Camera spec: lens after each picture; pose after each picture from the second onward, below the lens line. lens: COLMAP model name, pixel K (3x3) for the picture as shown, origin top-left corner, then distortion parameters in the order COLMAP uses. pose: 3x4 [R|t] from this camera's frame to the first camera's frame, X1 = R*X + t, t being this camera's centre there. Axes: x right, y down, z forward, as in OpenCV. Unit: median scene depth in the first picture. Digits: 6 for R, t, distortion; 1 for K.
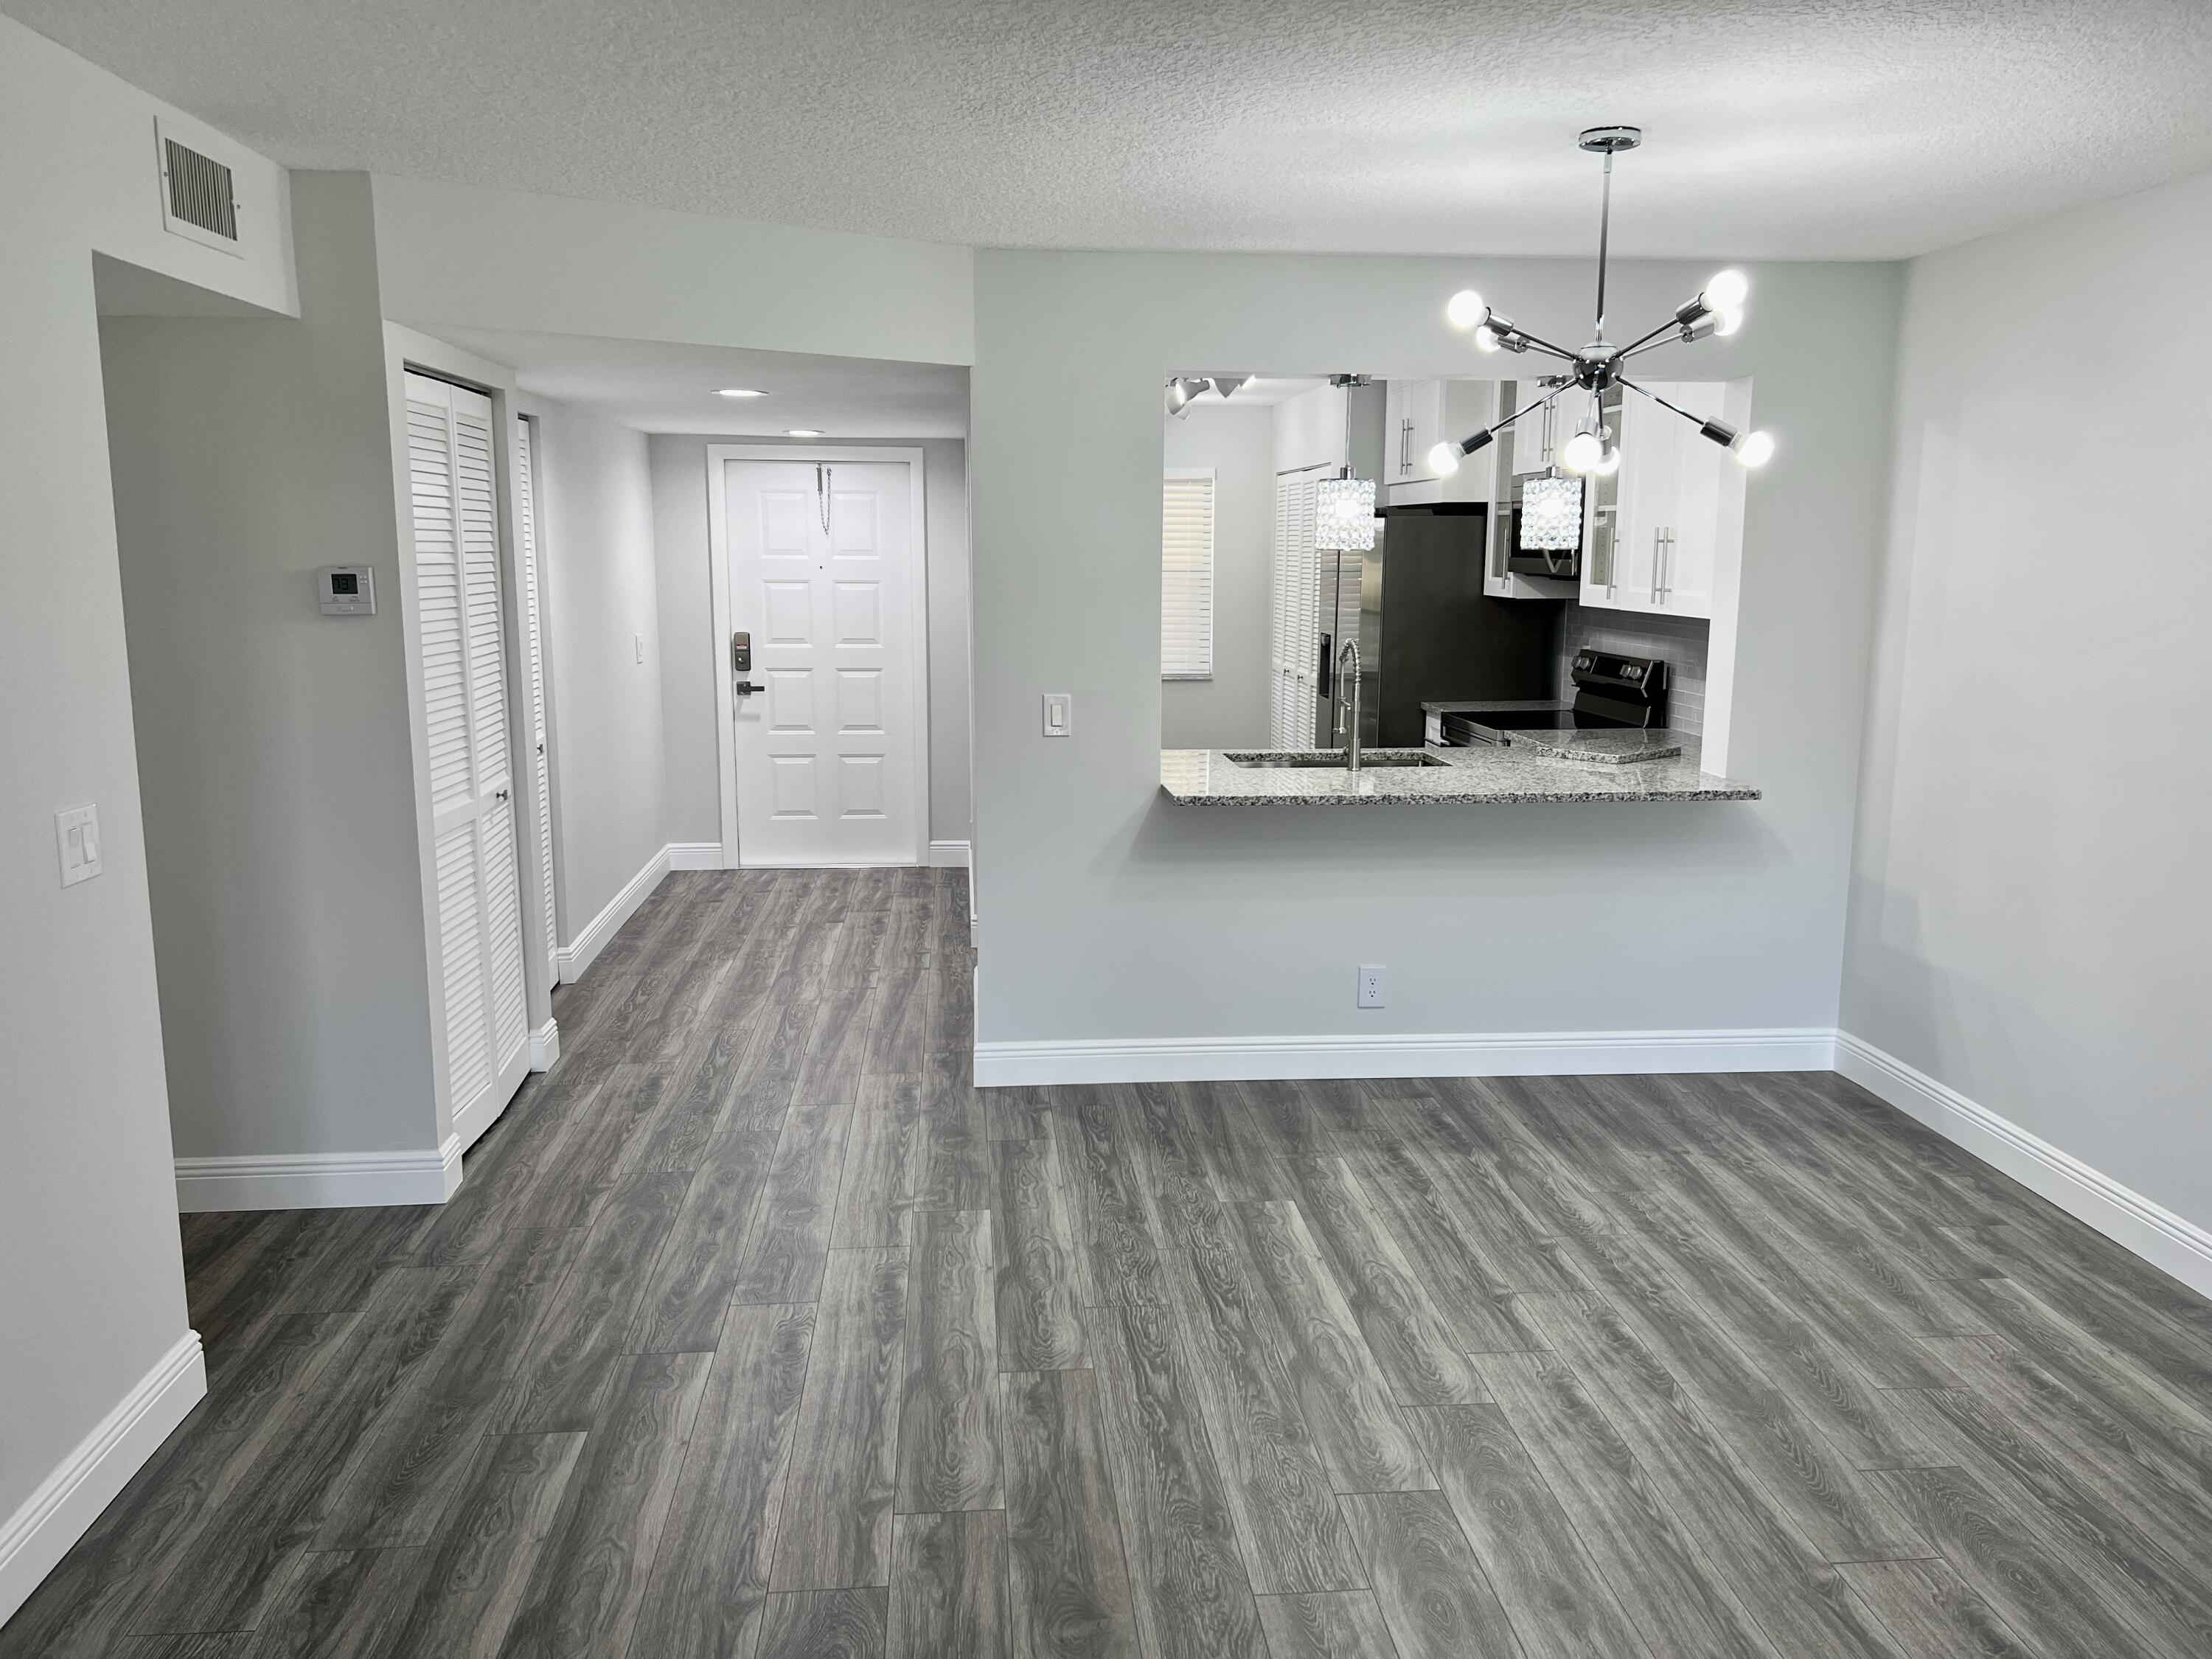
lens RADIAL K [[1665.4, 0, 1108.9], [0, 1665.4, 830.4], [0, 0, 1]] dist [0.032184, -0.042372]
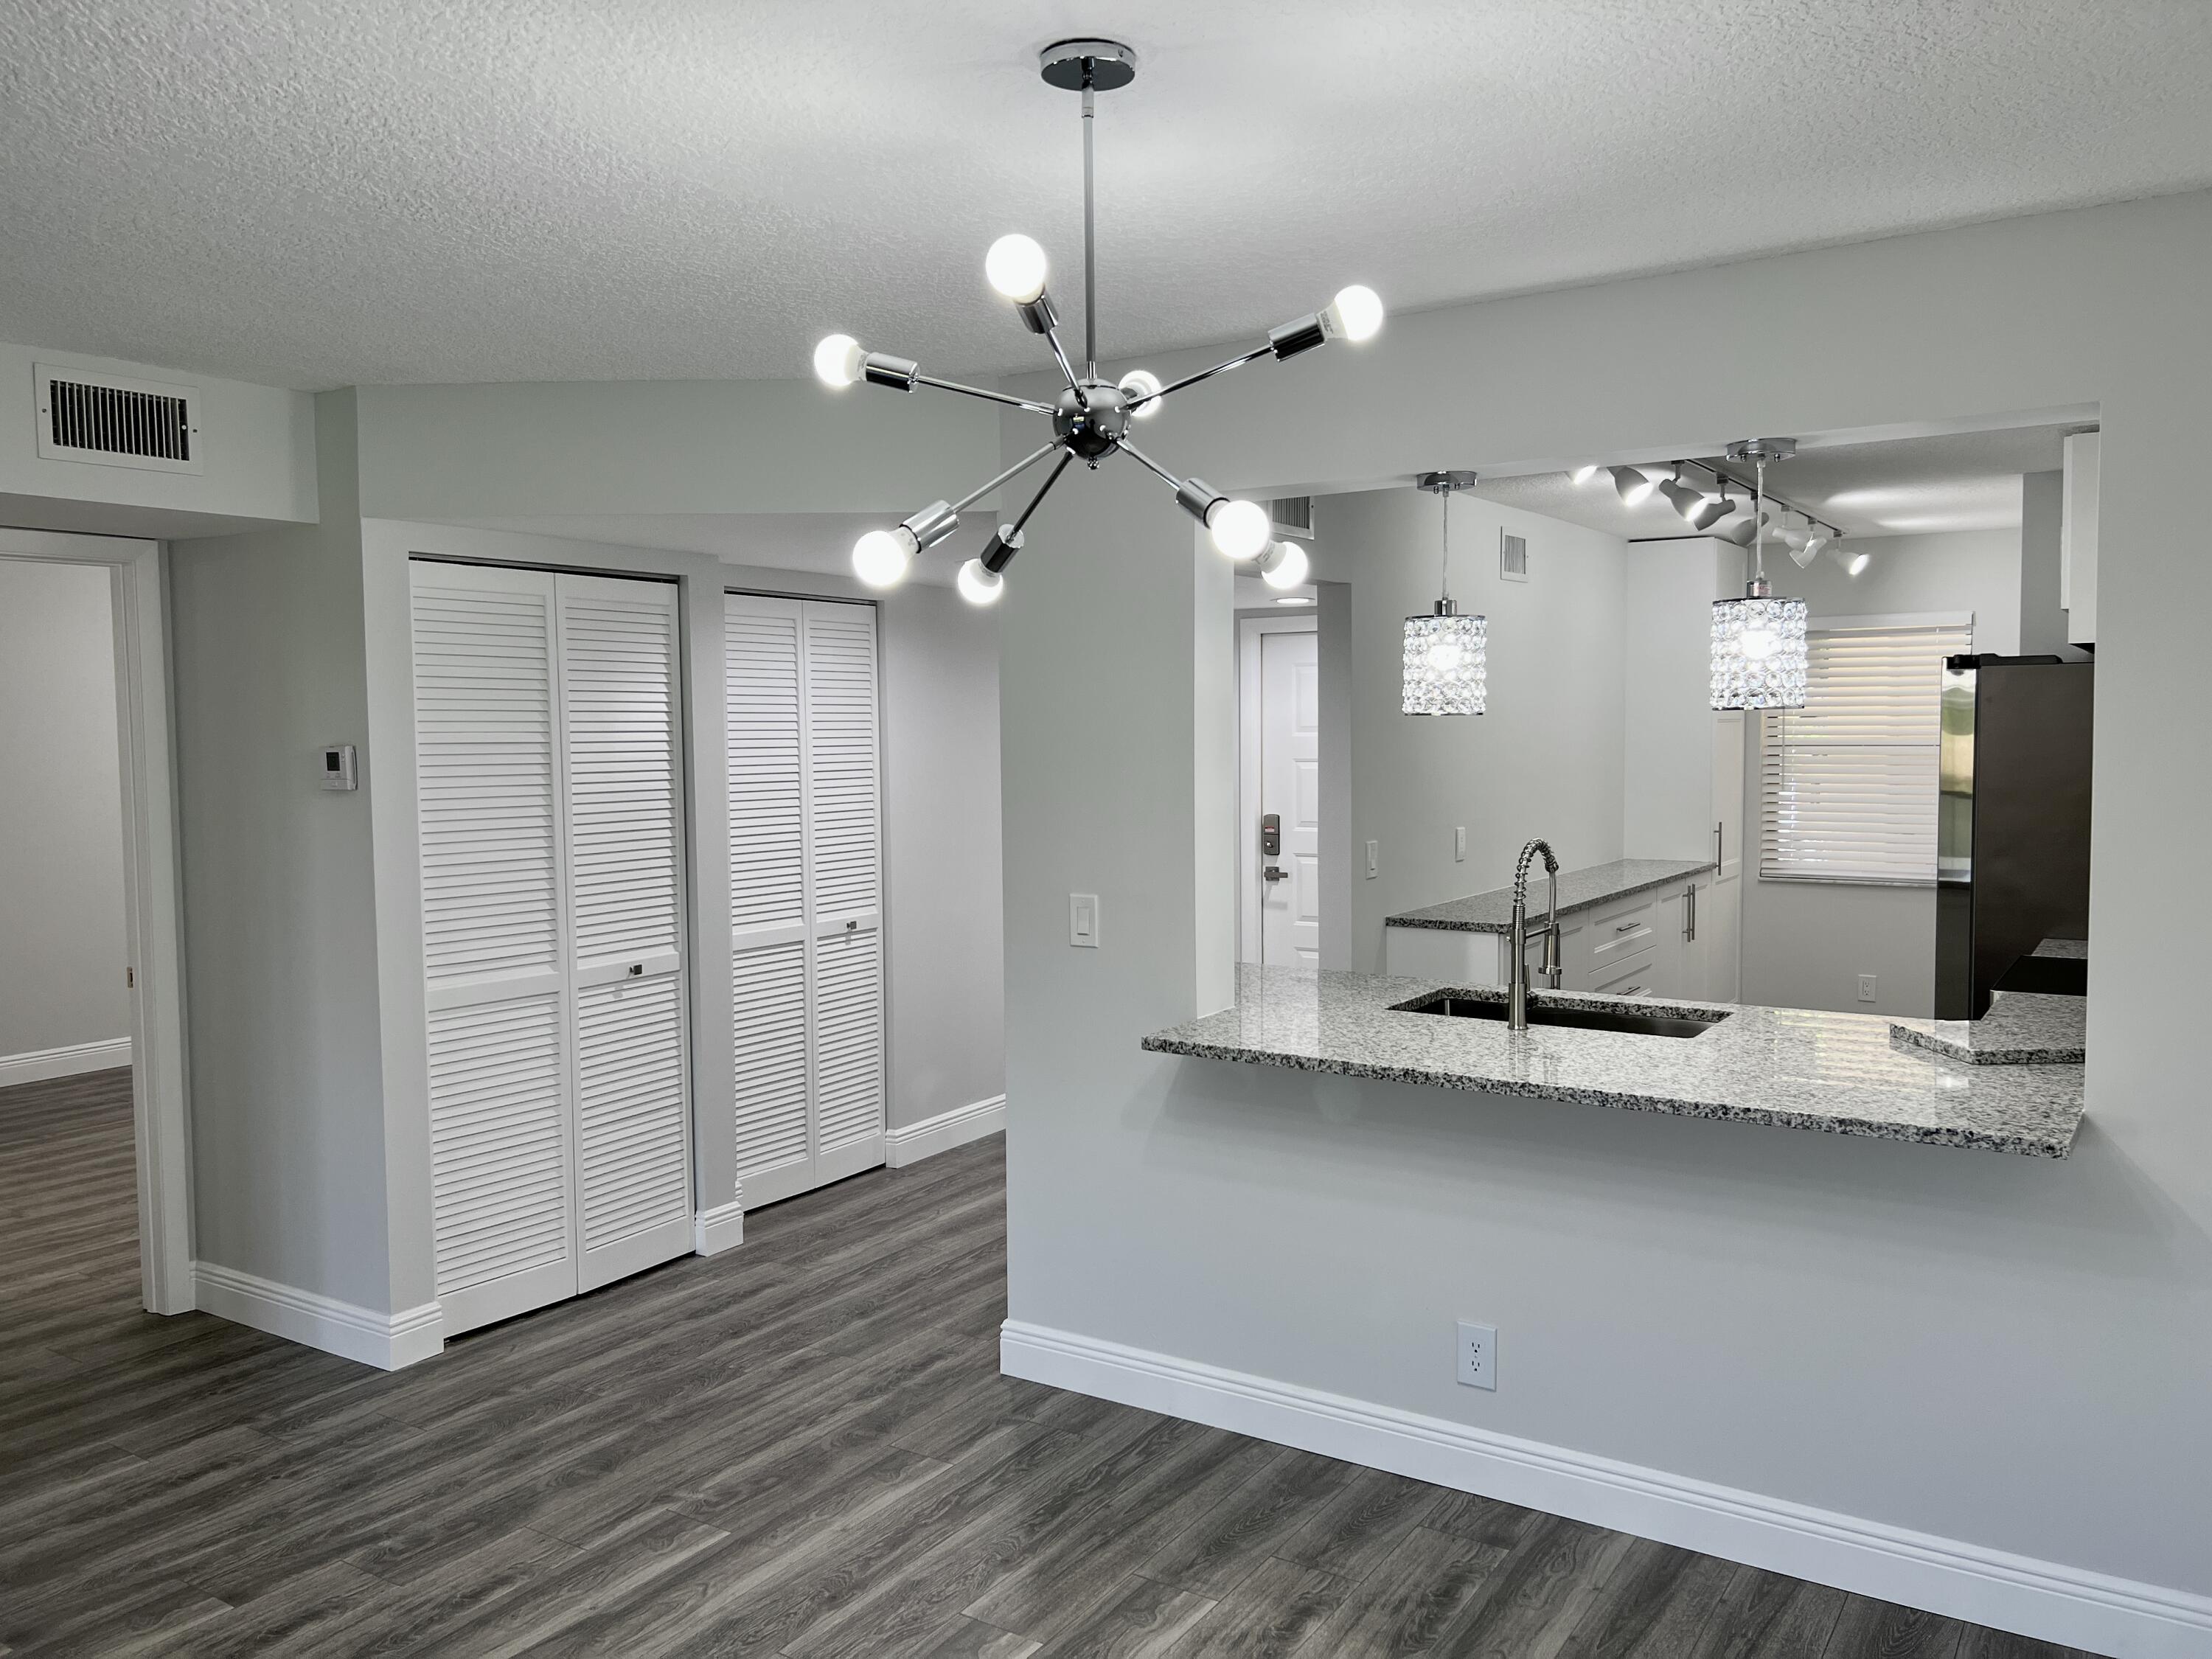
lens RADIAL K [[1665.4, 0, 1122.6], [0, 1665.4, 816.0], [0, 0, 1]] dist [0.032184, -0.042372]
pose [[0.787561, 0.021164, -0.615873, 0.489601], [-0.091814, 0.992285, -0.083310, -0.056336], [0.609358, 0.122158, 0.783429, 0.382833]]
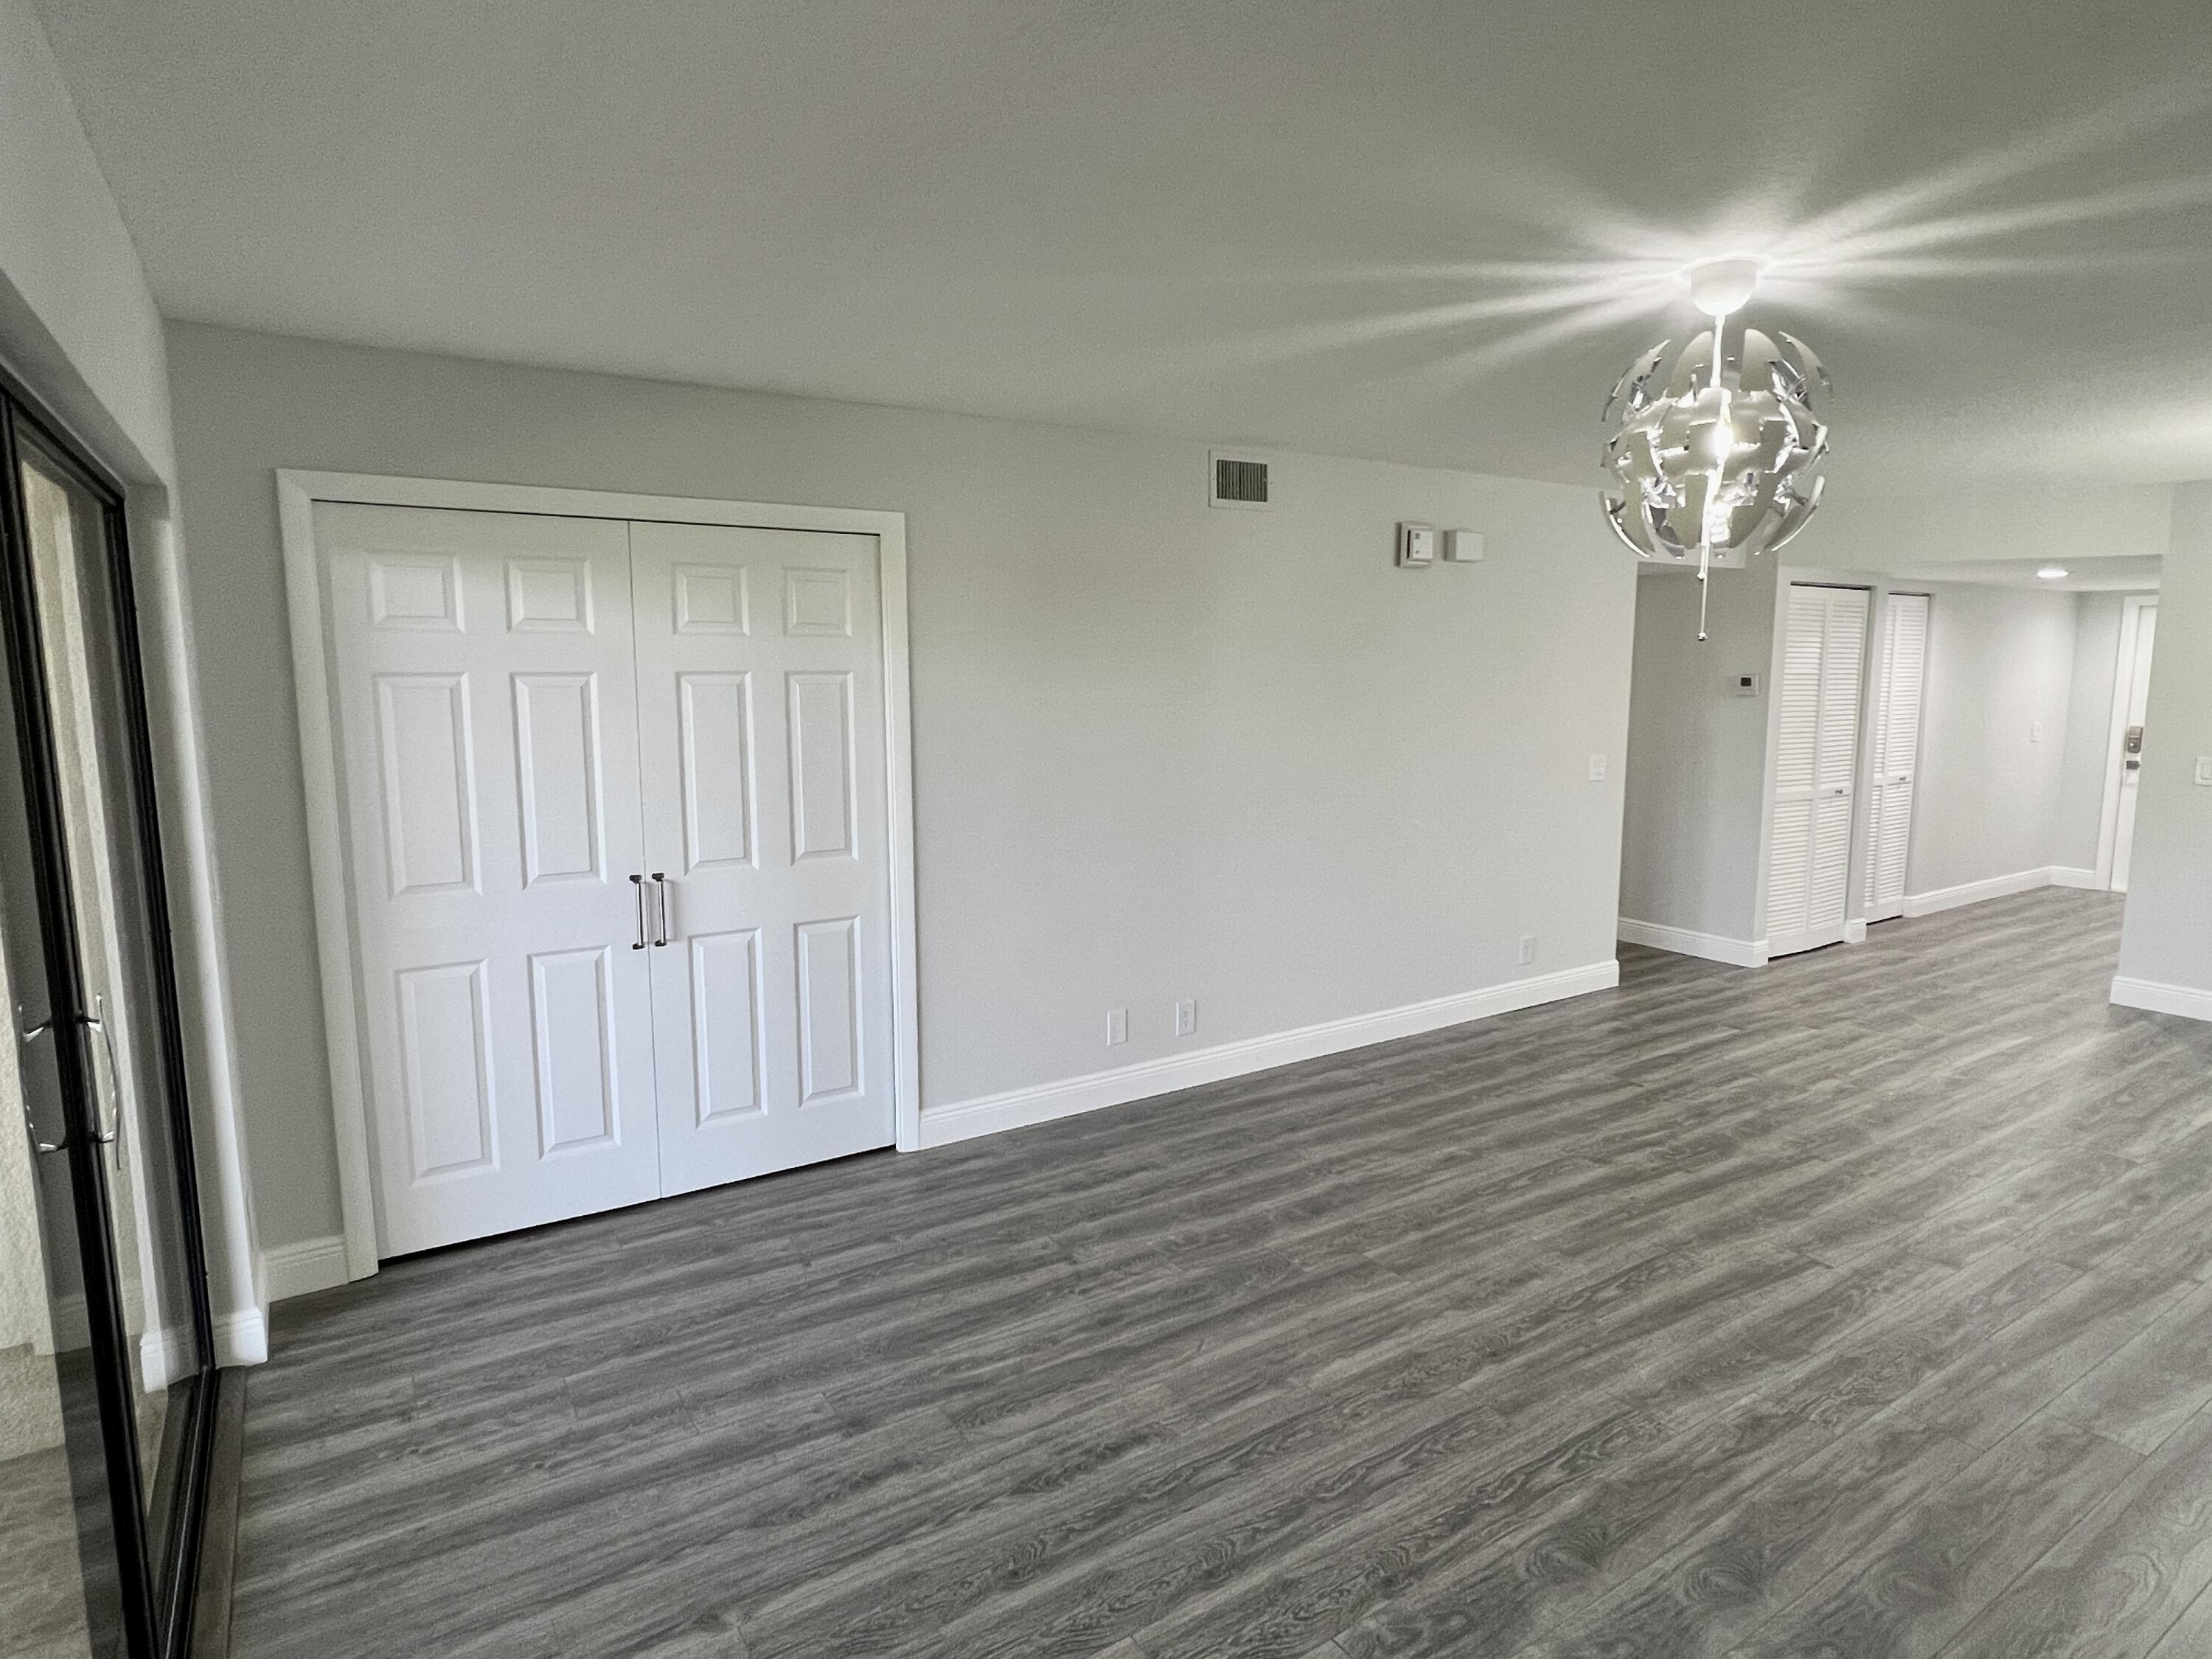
lens RADIAL K [[1235.0, 0, 1118.4], [0, 1235.0, 824.1], [0, 0, 1]] dist [0.007765, -0.000526]
pose [[0.477566, 0.112675, -0.871341, 0.507288], [-0.150884, 0.987527, 0.045003, 0.079585], [0.865543, 0.109980, 0.488610, -0.440219]]
